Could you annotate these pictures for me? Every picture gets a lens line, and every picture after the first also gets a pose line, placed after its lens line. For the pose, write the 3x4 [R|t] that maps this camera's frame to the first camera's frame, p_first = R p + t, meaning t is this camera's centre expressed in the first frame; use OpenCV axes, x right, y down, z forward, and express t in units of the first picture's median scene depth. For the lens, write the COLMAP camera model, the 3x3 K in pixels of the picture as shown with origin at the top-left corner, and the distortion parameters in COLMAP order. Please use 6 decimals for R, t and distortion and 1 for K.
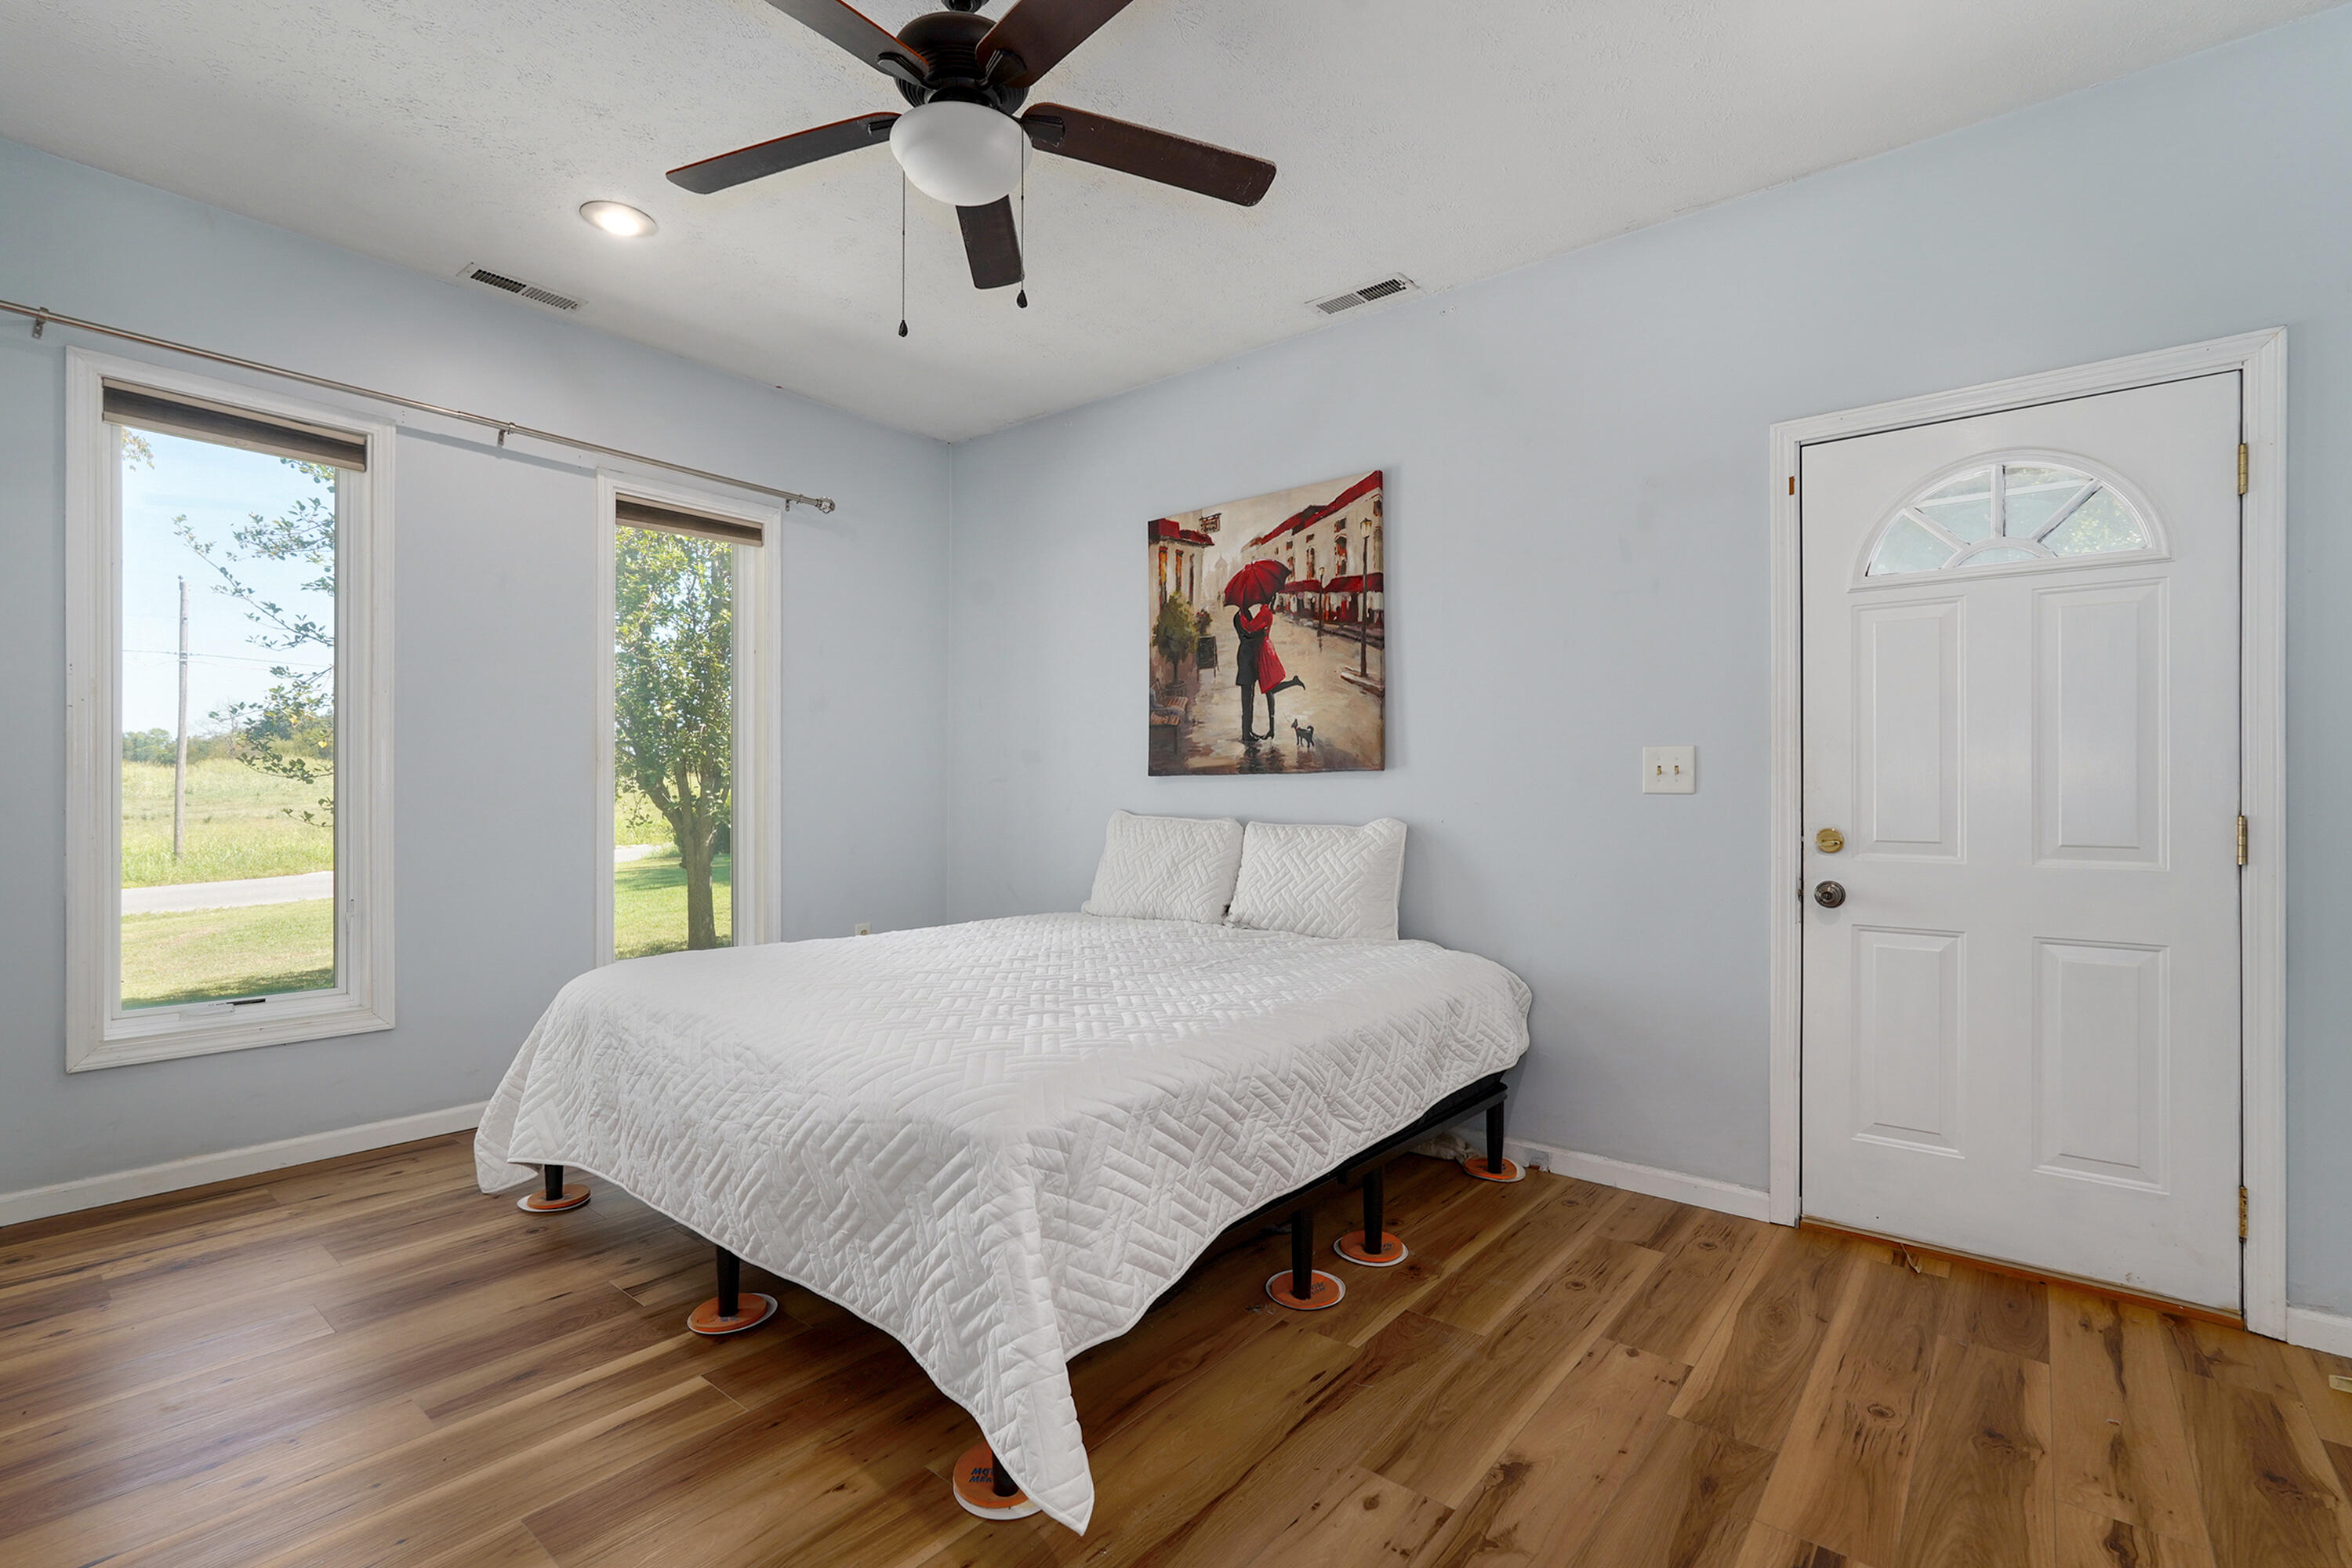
lens RADIAL K [[1061.6, 0, 1139.7], [0, 1061.6, 810.8], [0, 0, 1]] dist [-0.008236, 0.002632]
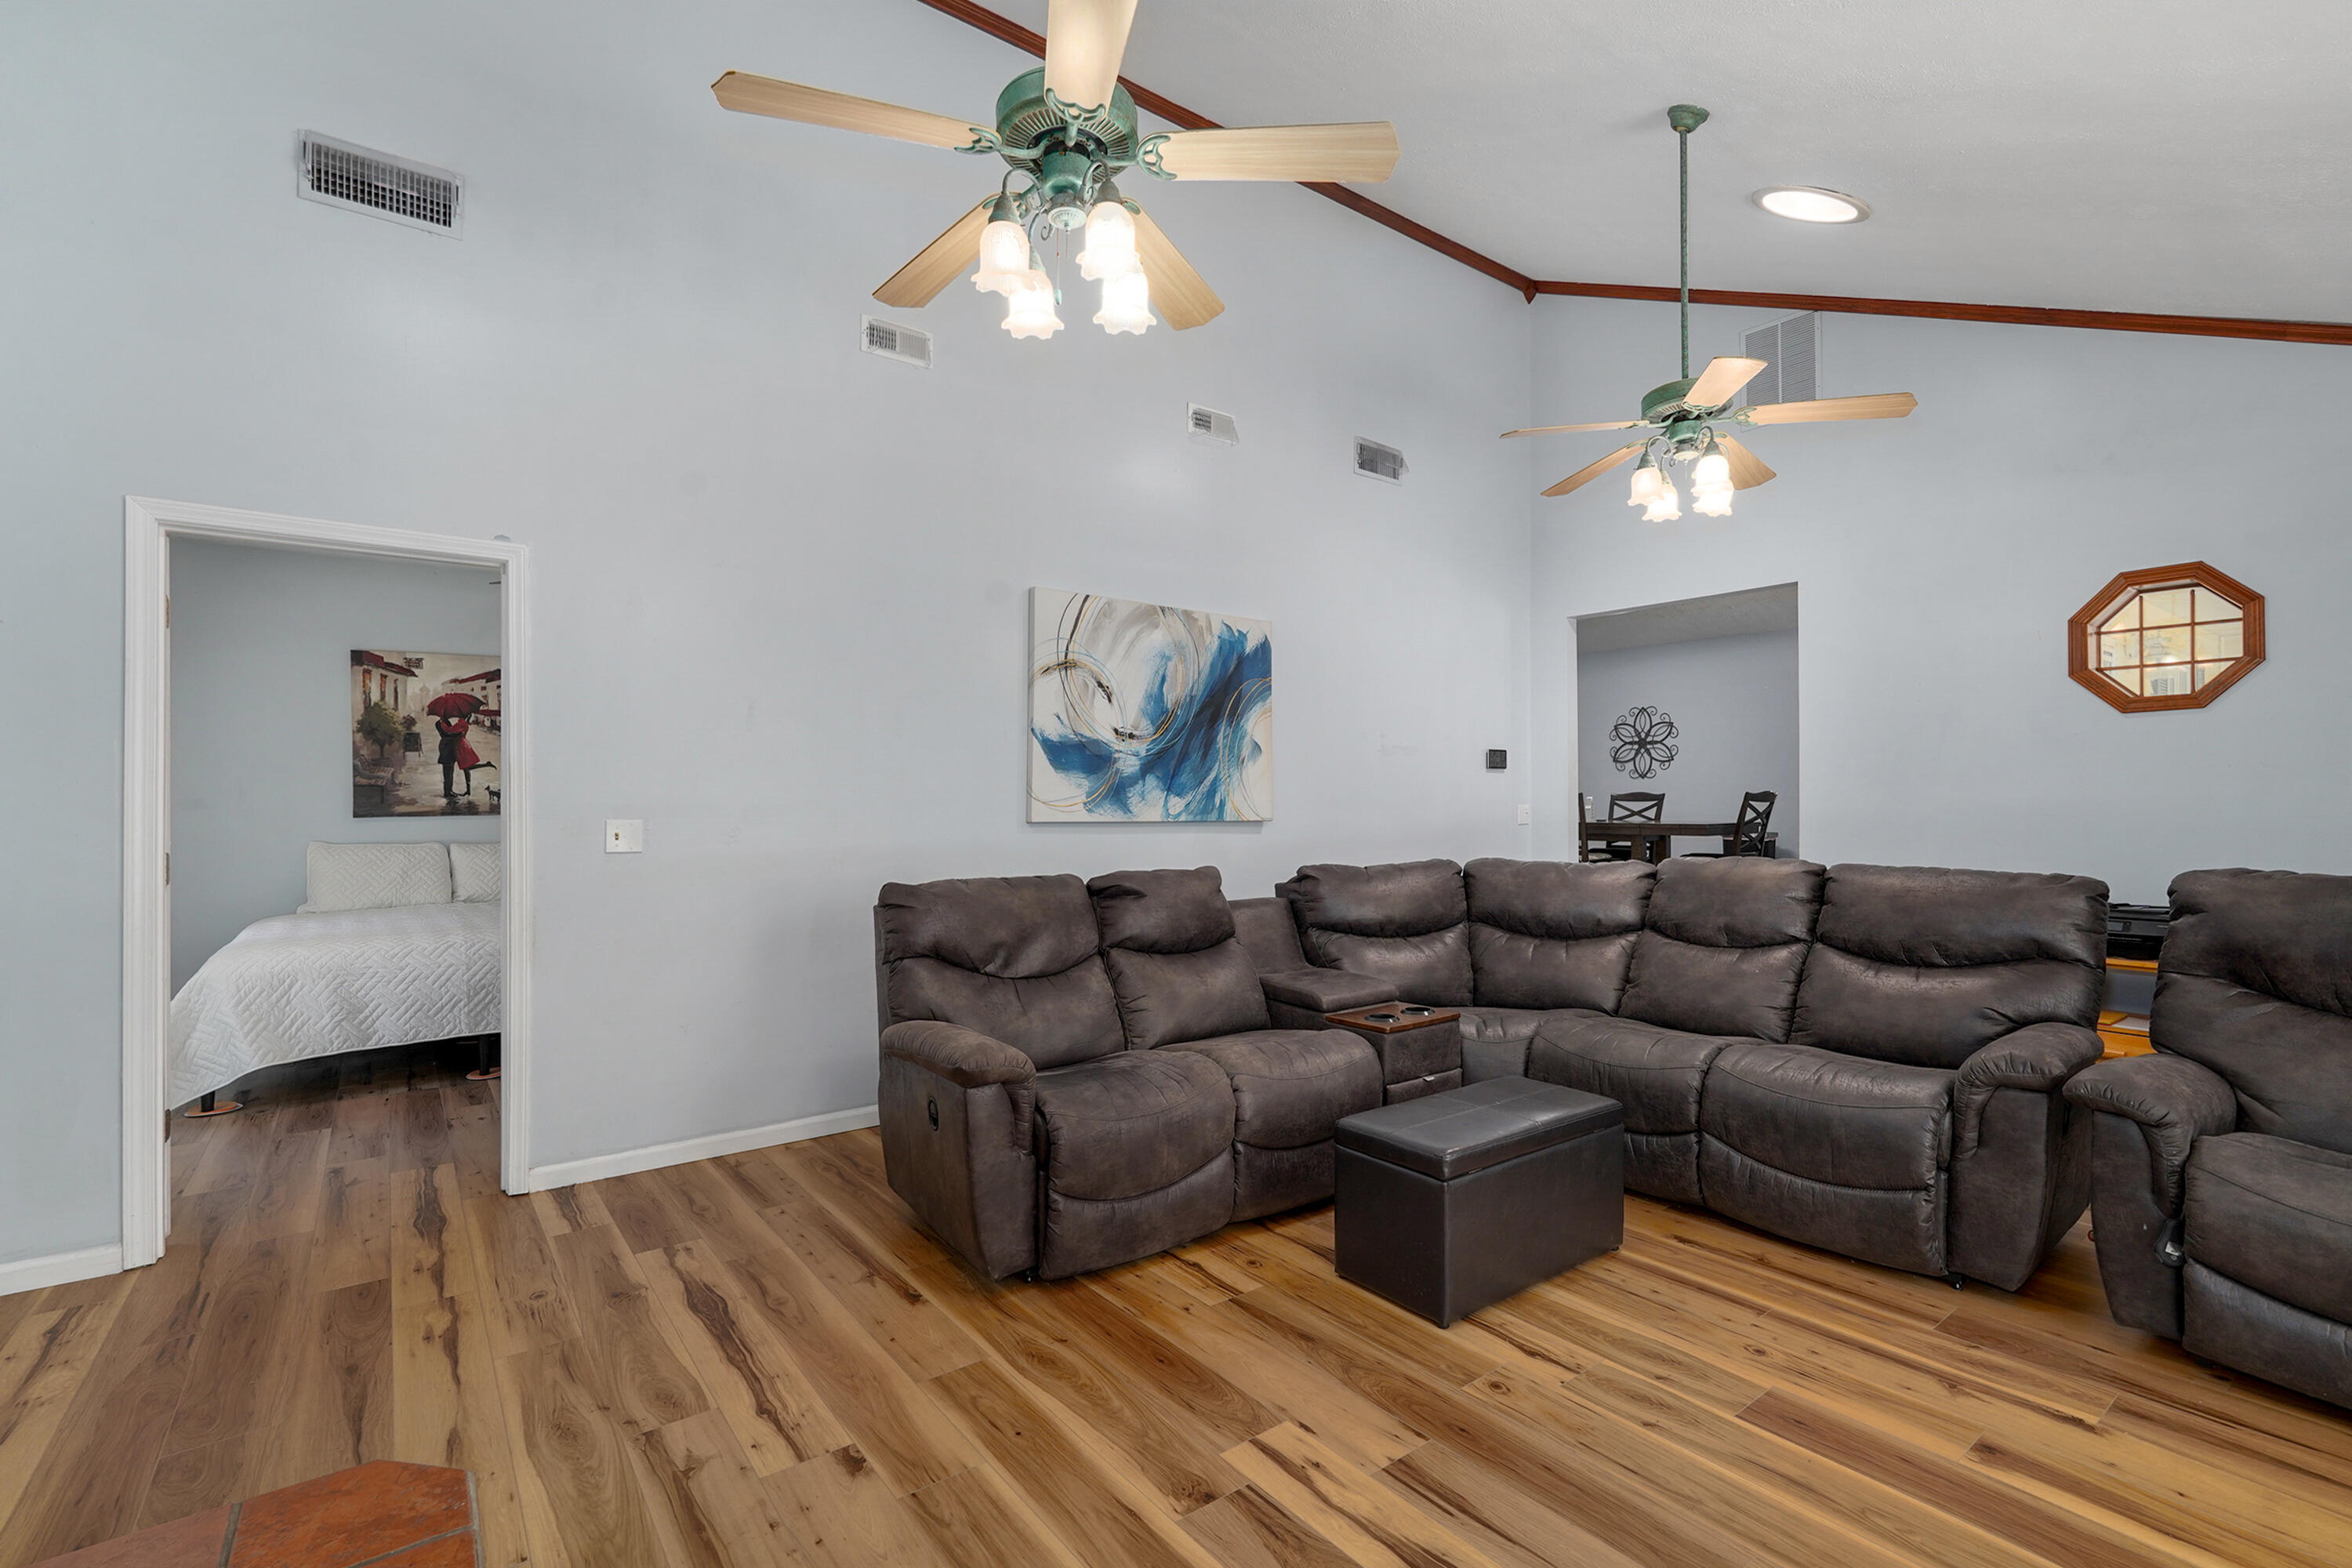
lens RADIAL K [[1061.6, 0, 1172.5], [0, 1061.6, 748.4], [0, 0, 1]] dist [-0.008236, 0.002632]
pose [[0.231402, 0.036583, 0.972170, -1.250674], [0.022207, 0.998834, -0.042873, -0.043373], [-0.972605, 0.031510, 0.230320, -0.513189]]
